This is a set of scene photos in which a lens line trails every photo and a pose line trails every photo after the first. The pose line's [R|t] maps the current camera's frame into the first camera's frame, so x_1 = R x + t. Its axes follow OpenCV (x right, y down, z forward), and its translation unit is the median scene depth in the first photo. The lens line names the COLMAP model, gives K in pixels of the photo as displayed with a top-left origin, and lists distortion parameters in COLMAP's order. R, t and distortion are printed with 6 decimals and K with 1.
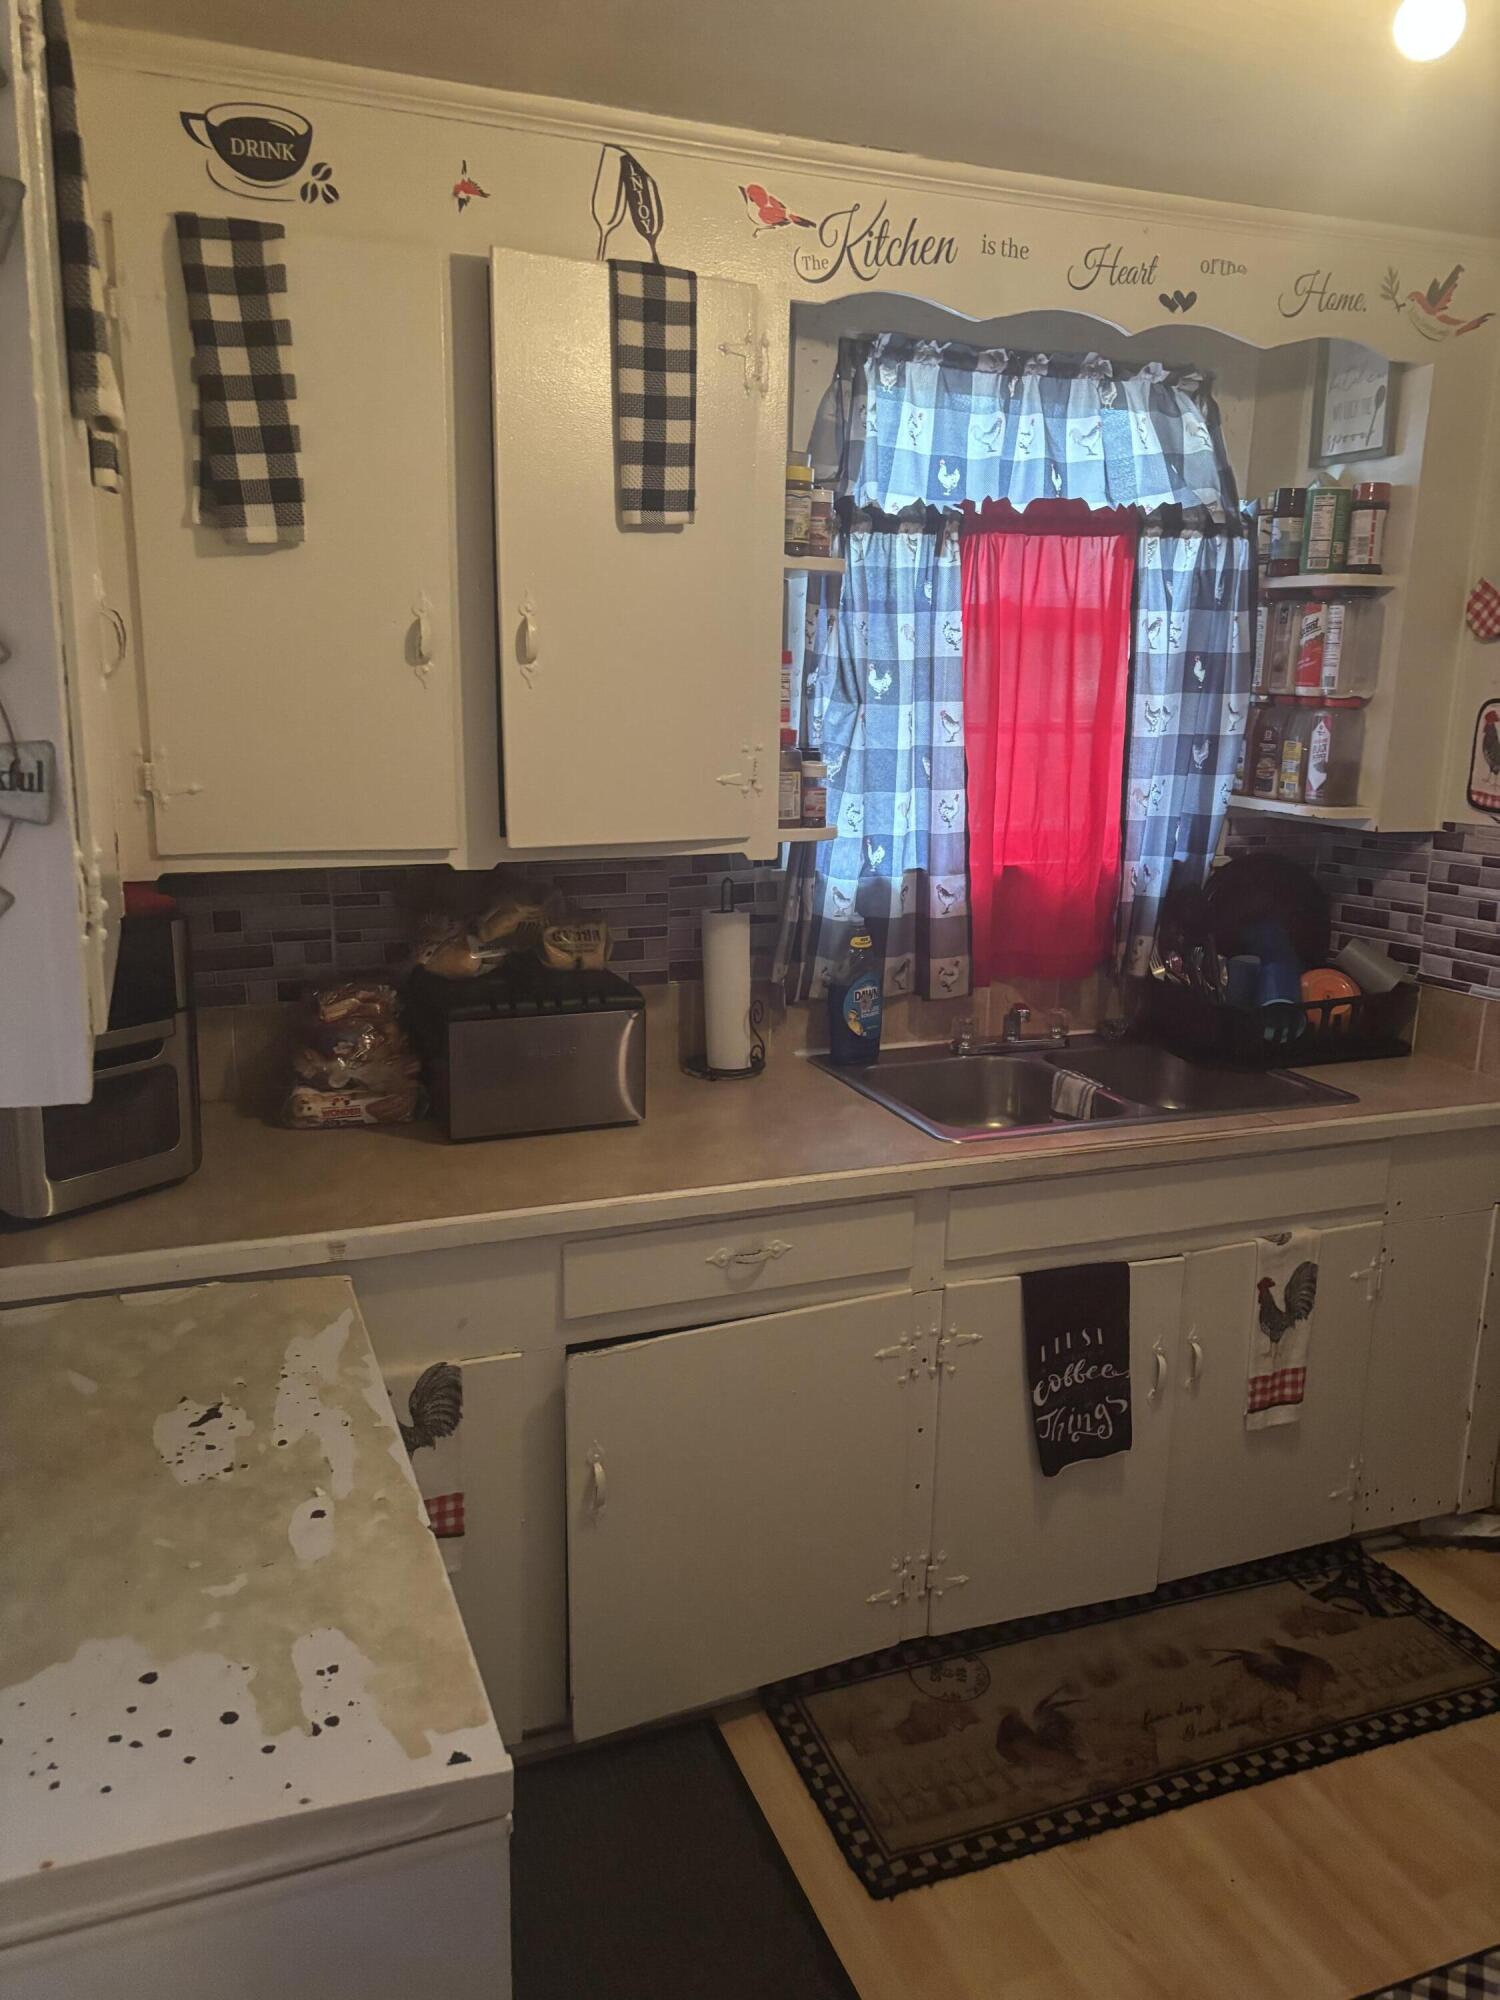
lens RADIAL K [[1527.2, 0, 755.4], [0, 1527.2, 994.9], [0, 0, 1]] dist [0.043720, -0.036855]
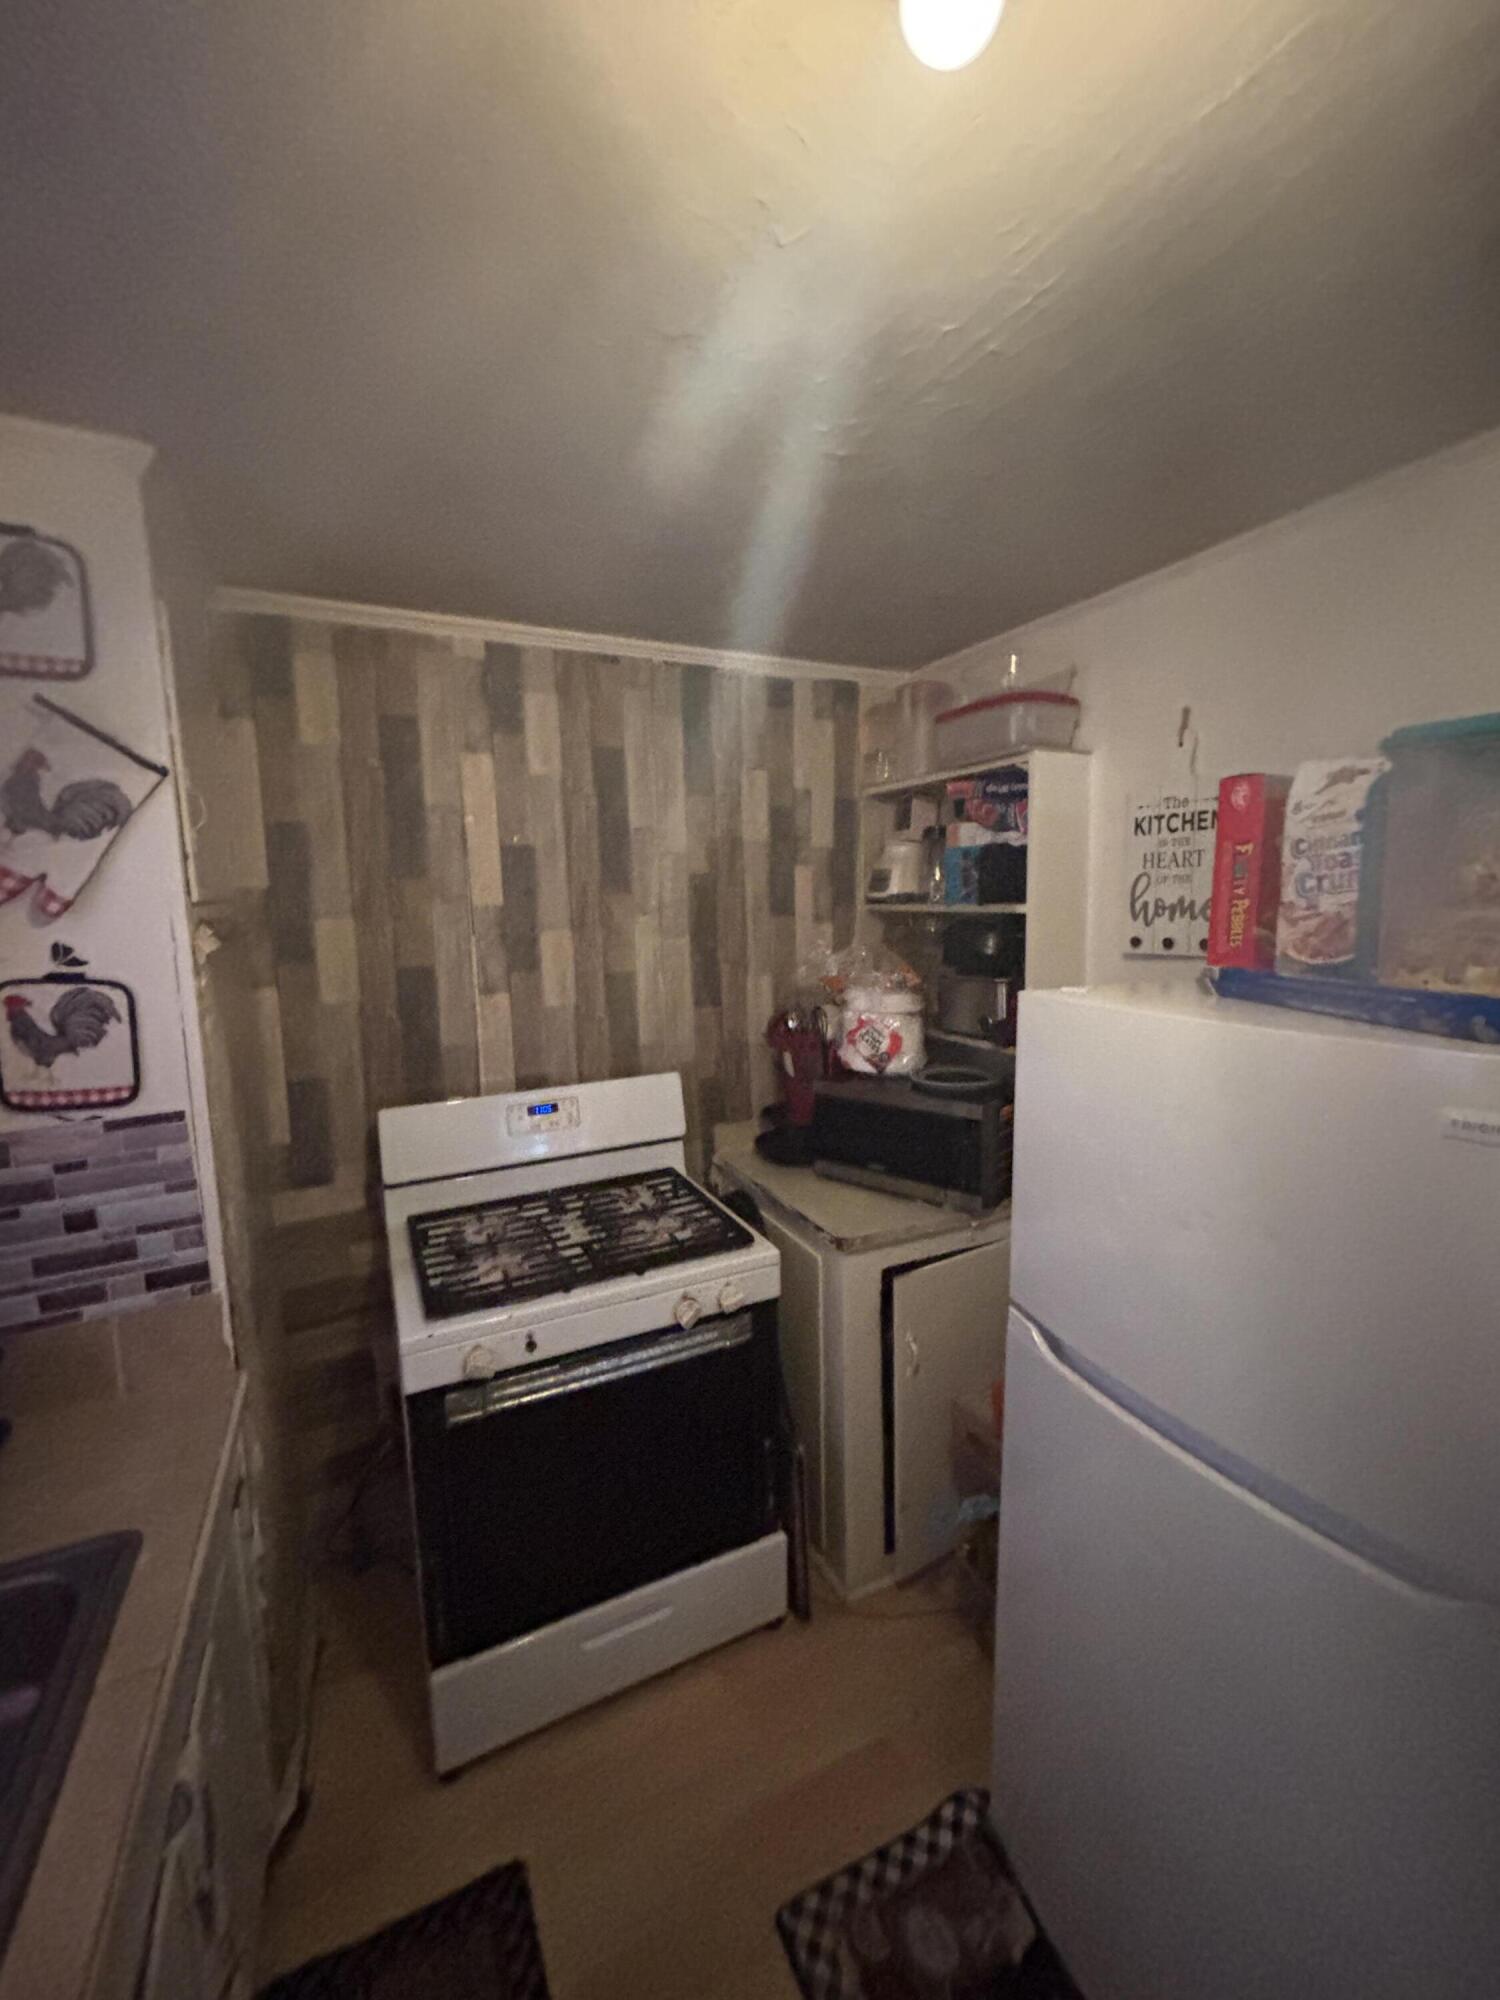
lens RADIAL K [[821.1, 0, 747.9], [0, 821.1, 1001.8], [0, 0, 1]] dist [0.012894, 0.001214]
pose [[-0.063713, -0.154689, 0.985907, 0.021909], [0.225336, 0.960171, 0.165213, -0.174921], [-0.972196, 0.232687, -0.026319, 0.671538]]
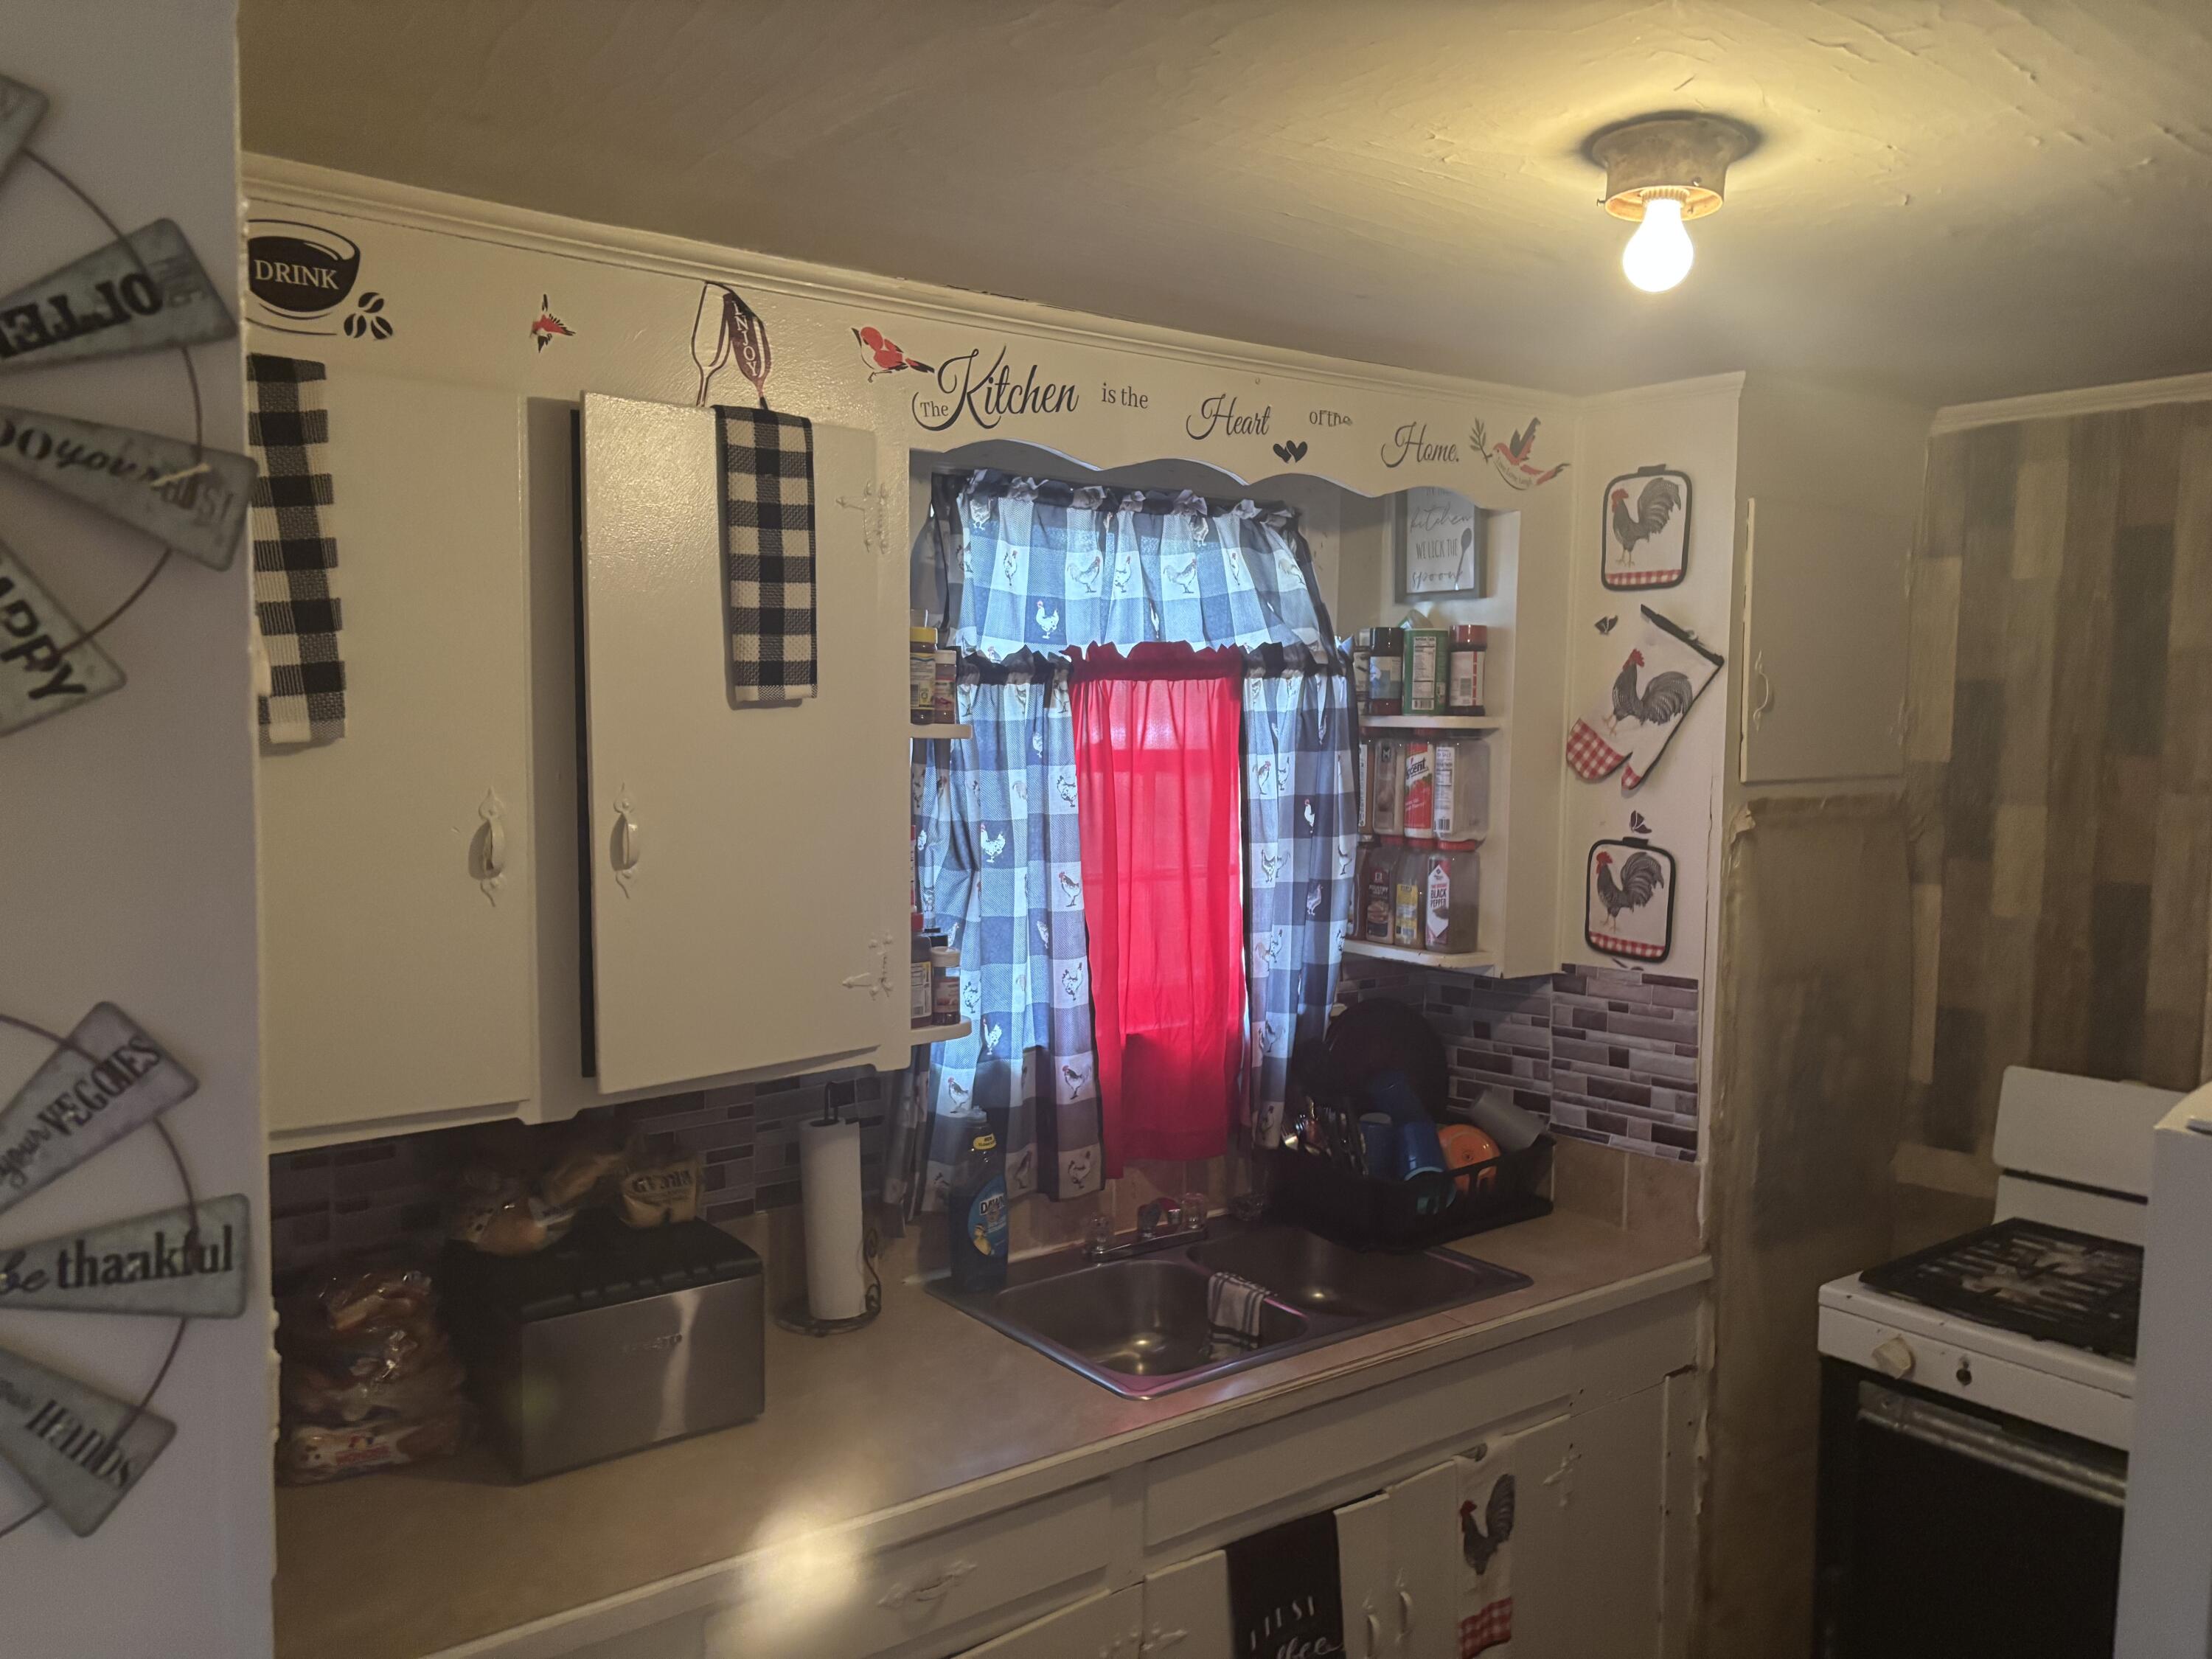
lens RADIAL K [[1689.1, 0, 1101.2], [0, 1689.1, 844.9], [0, 0, 1]] dist [0.043720, -0.036855]
pose [[0.966007, -0.032931, 0.256408, -0.108745], [0.067621, 0.989508, -0.127674, -0.077605], [-0.249514, 0.140673, 0.958099, 0.055261]]
